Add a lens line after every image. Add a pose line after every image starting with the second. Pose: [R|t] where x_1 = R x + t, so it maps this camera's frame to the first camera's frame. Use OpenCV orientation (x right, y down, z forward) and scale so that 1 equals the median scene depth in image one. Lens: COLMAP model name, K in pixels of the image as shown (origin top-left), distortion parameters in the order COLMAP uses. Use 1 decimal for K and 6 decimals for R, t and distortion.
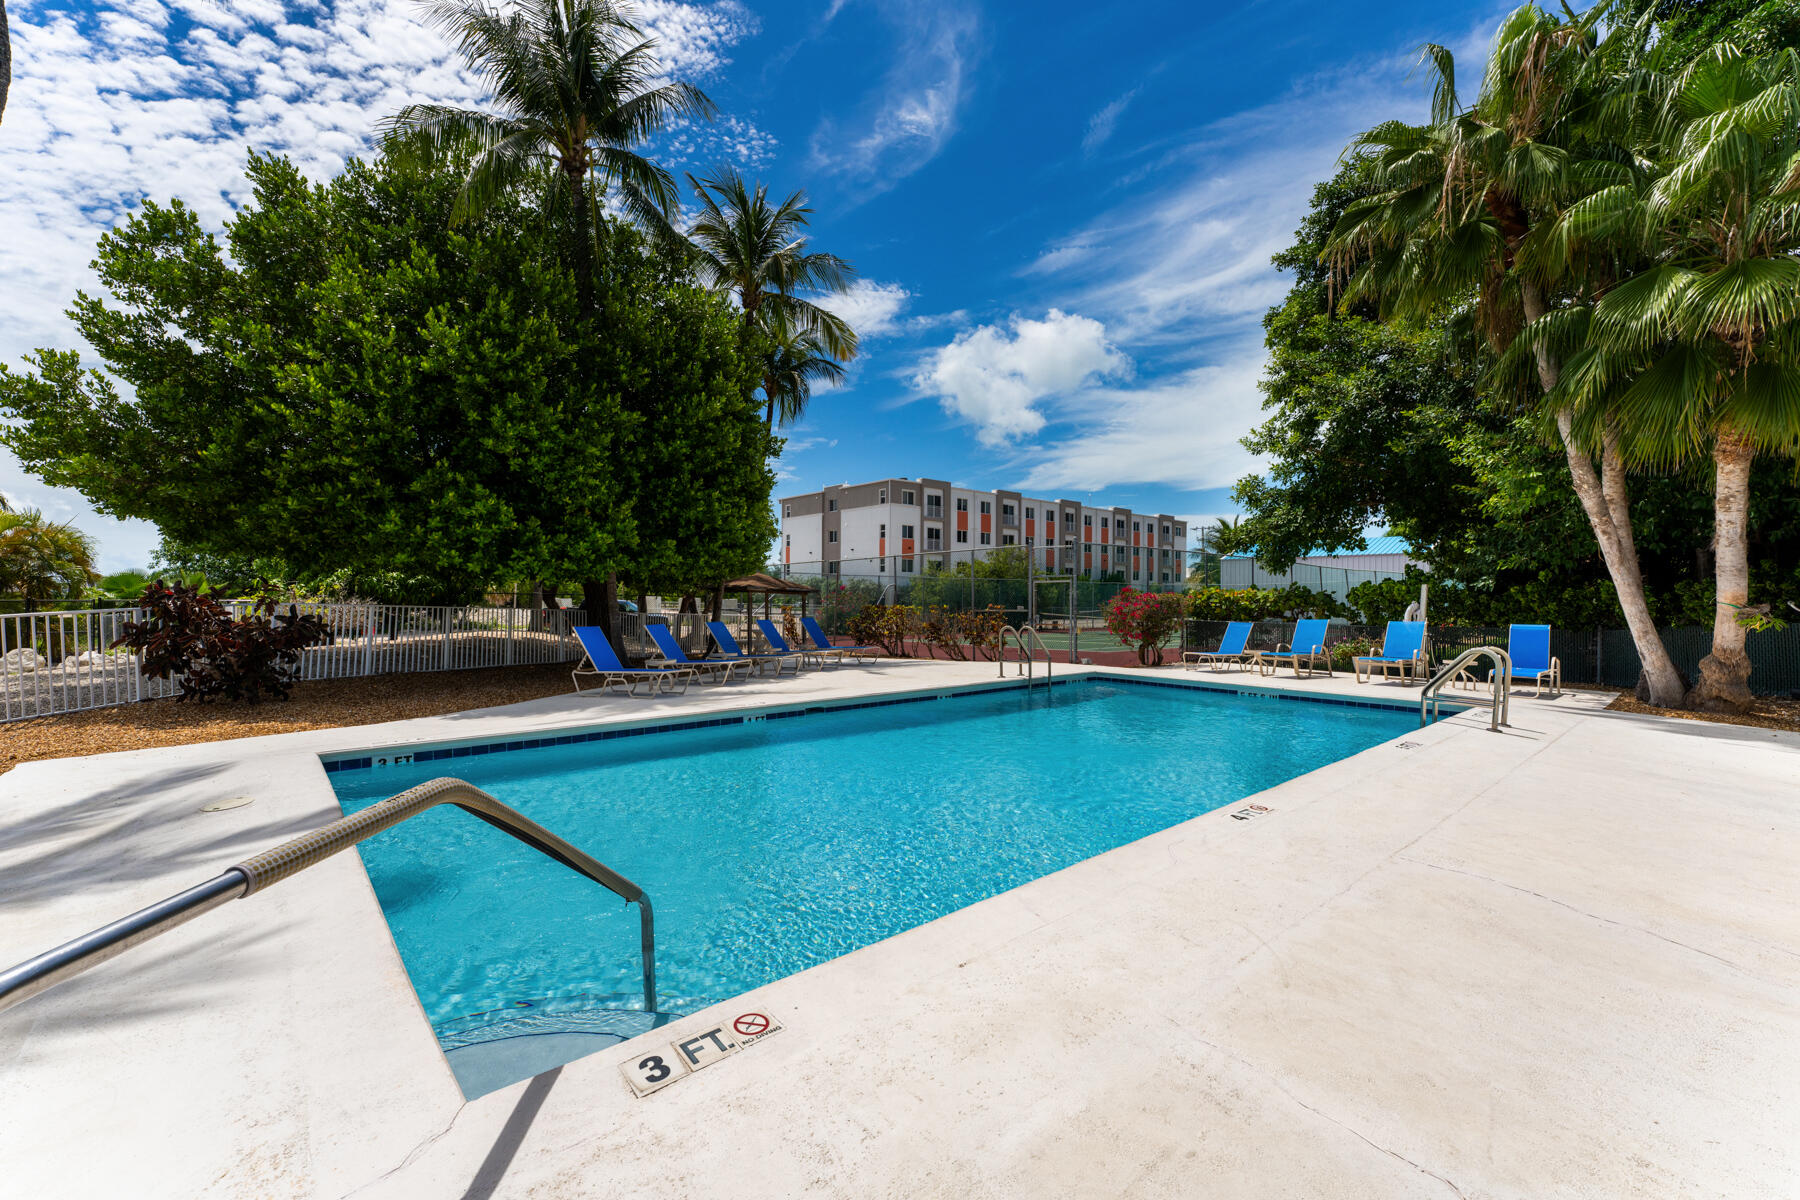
lens RADIAL K [[724.0, 0, 893.3], [0, 724.0, 599.7], [0, 0, 1]] dist [0.000125, -0.000342]
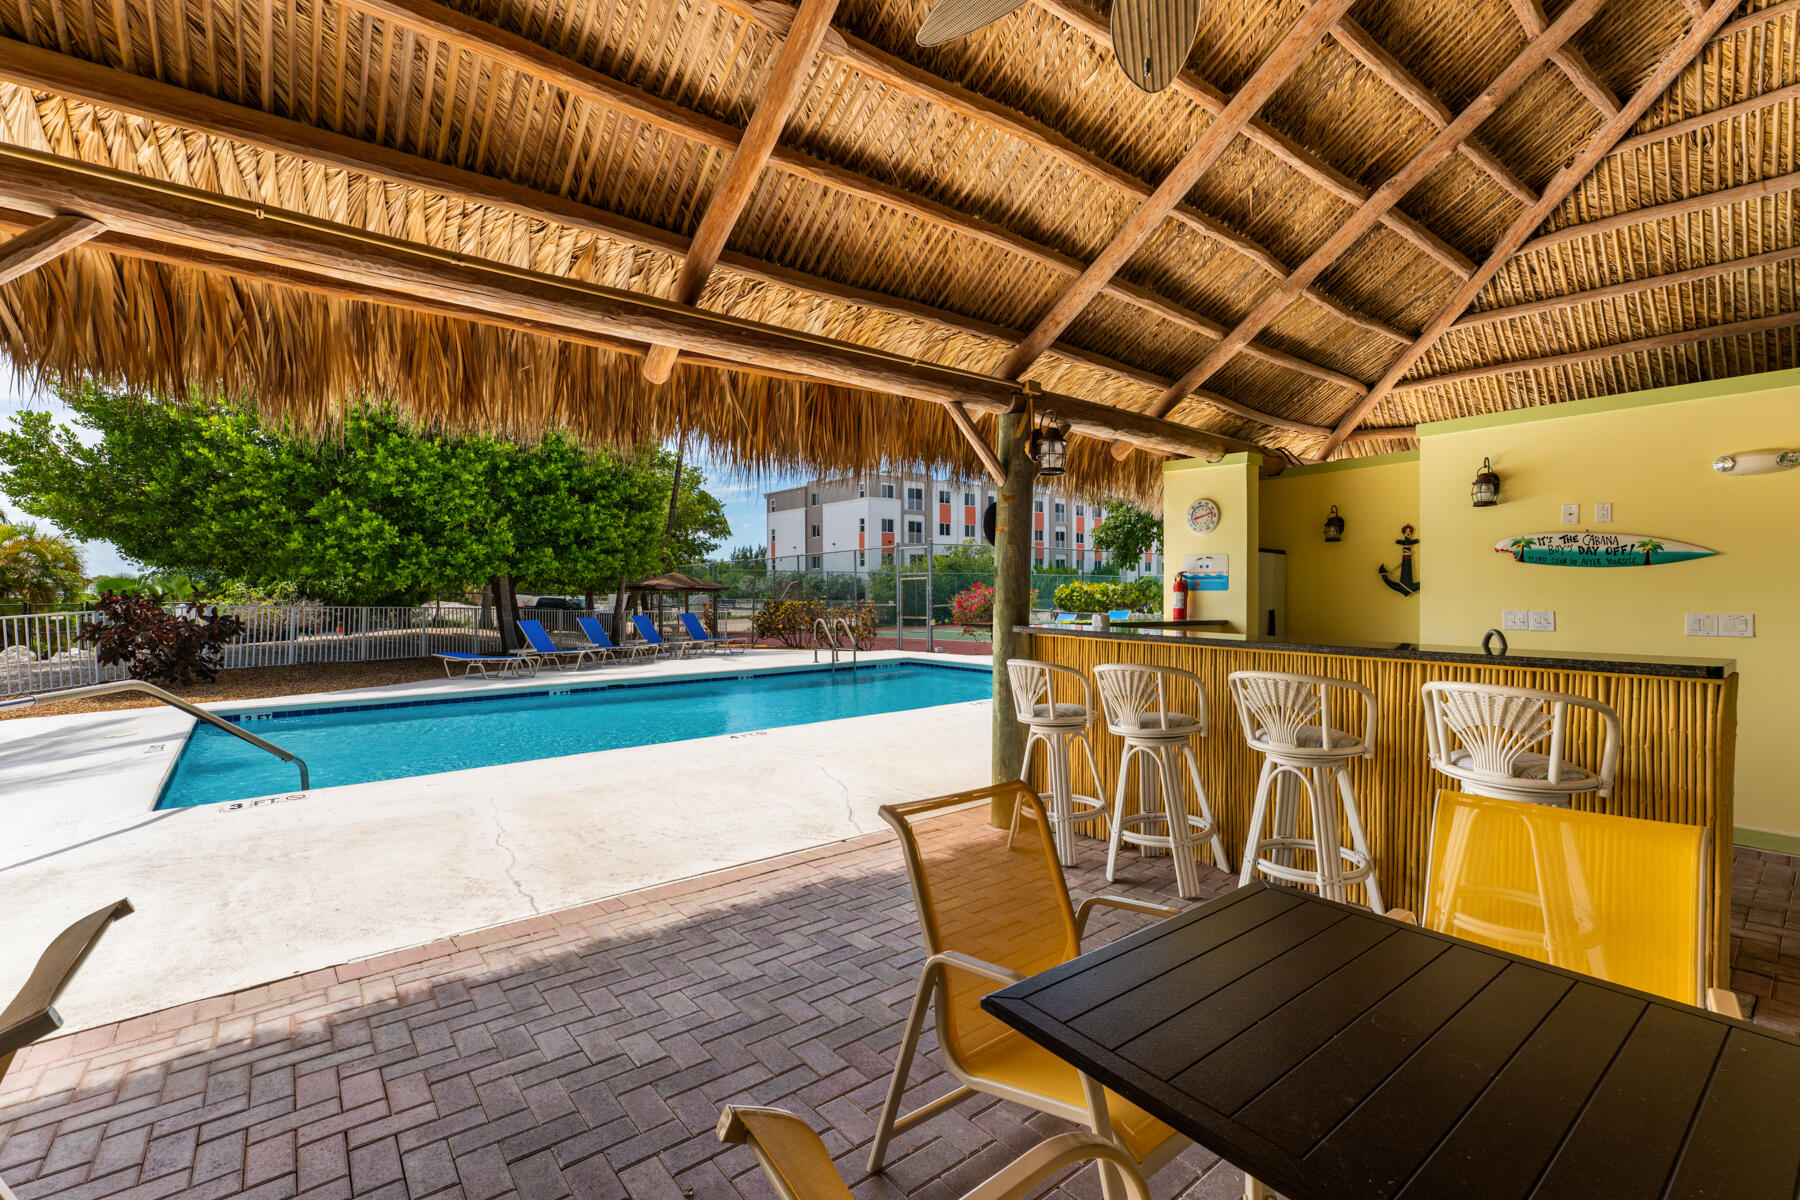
lens RADIAL K [[762.6, 0, 901.0], [0, 762.6, 597.0], [0, 0, 1]] dist [-0.002301, 0.000146]
pose [[0.999587, -0.010310, -0.026811, 0.315221], [0.010456, 0.999931, 0.005332, -0.004405], [0.026754, -0.005610, 0.999626, -0.234302]]
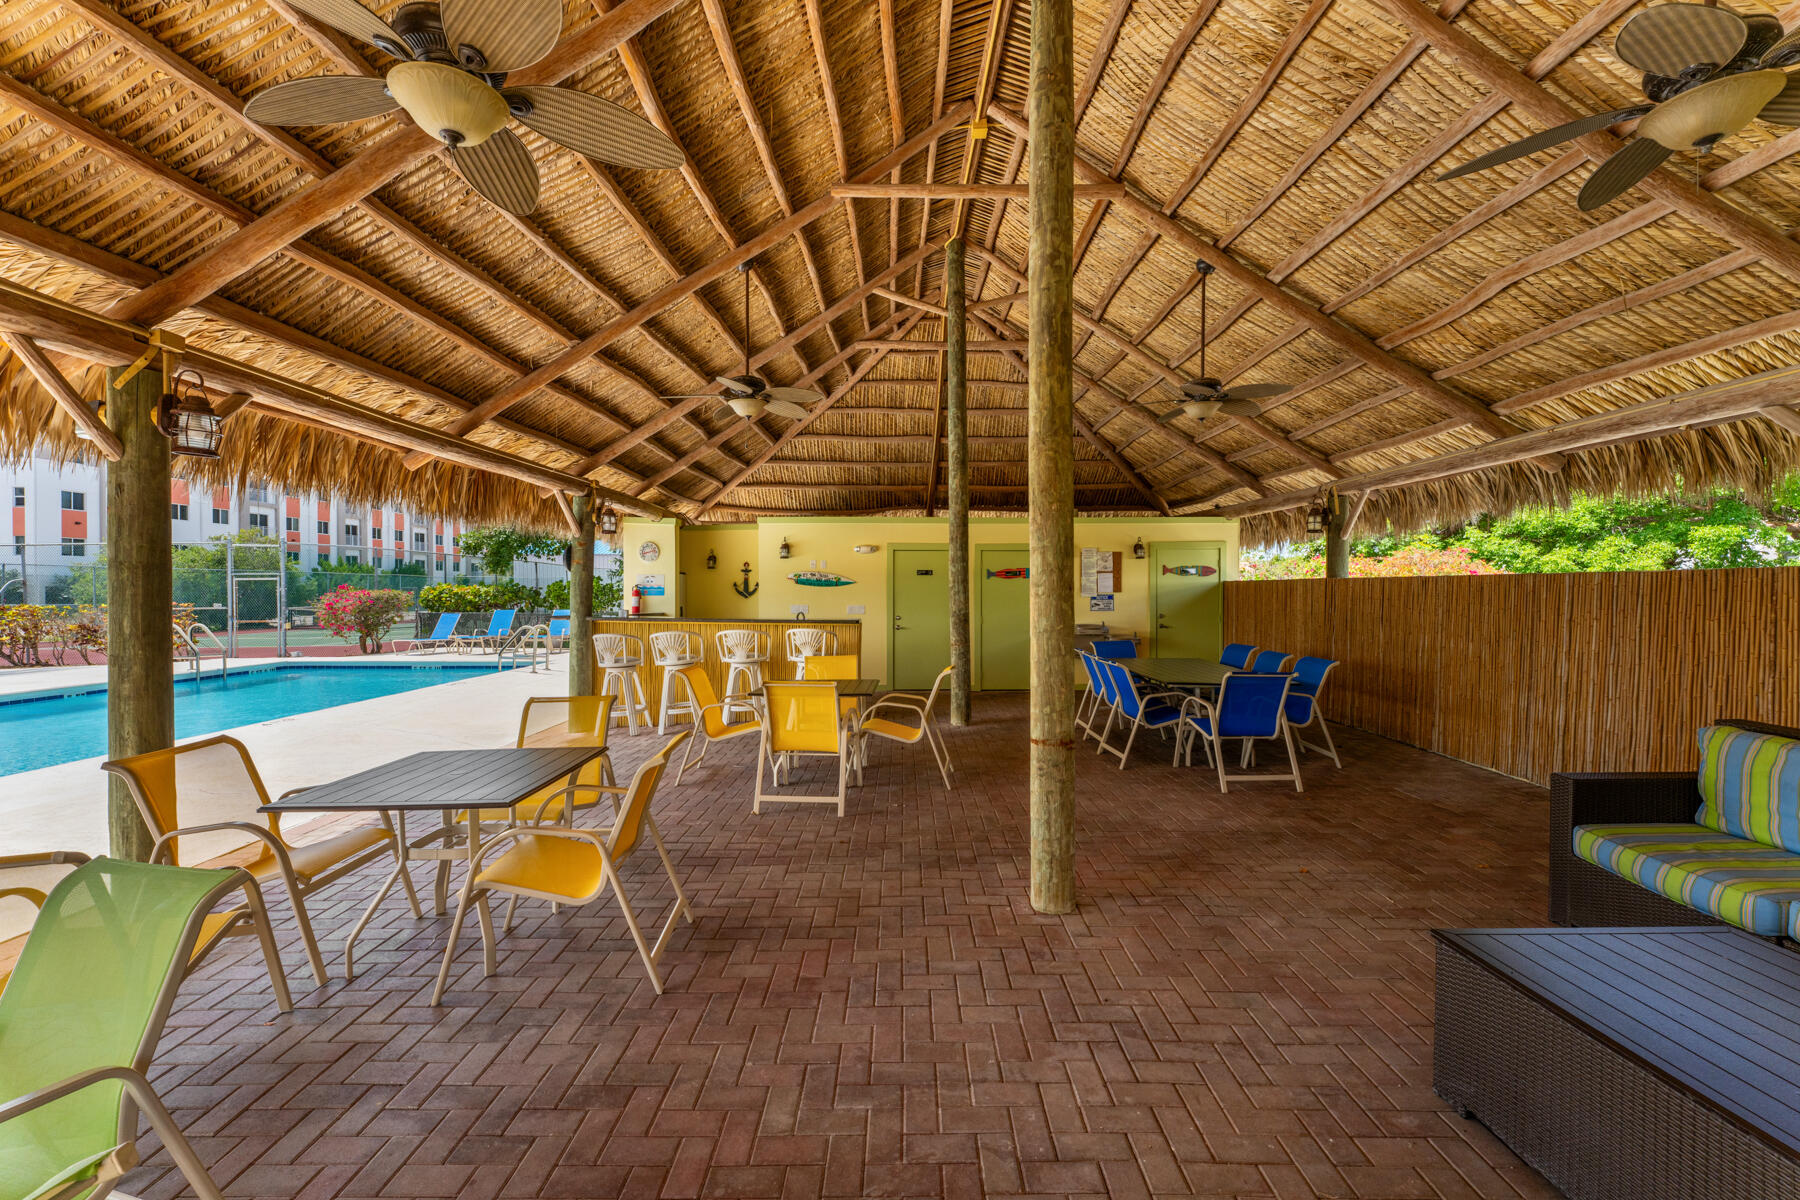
lens RADIAL K [[724.0, 0, 893.3], [0, 724.0, 599.7], [0, 0, 1]] dist [0.000125, -0.000342]
pose [[0.656563, -0.015462, 0.754112, 0.053895], [0.004544, 0.999853, 0.016544, -0.011892], [-0.754257, -0.007435, 0.656537, -0.481145]]
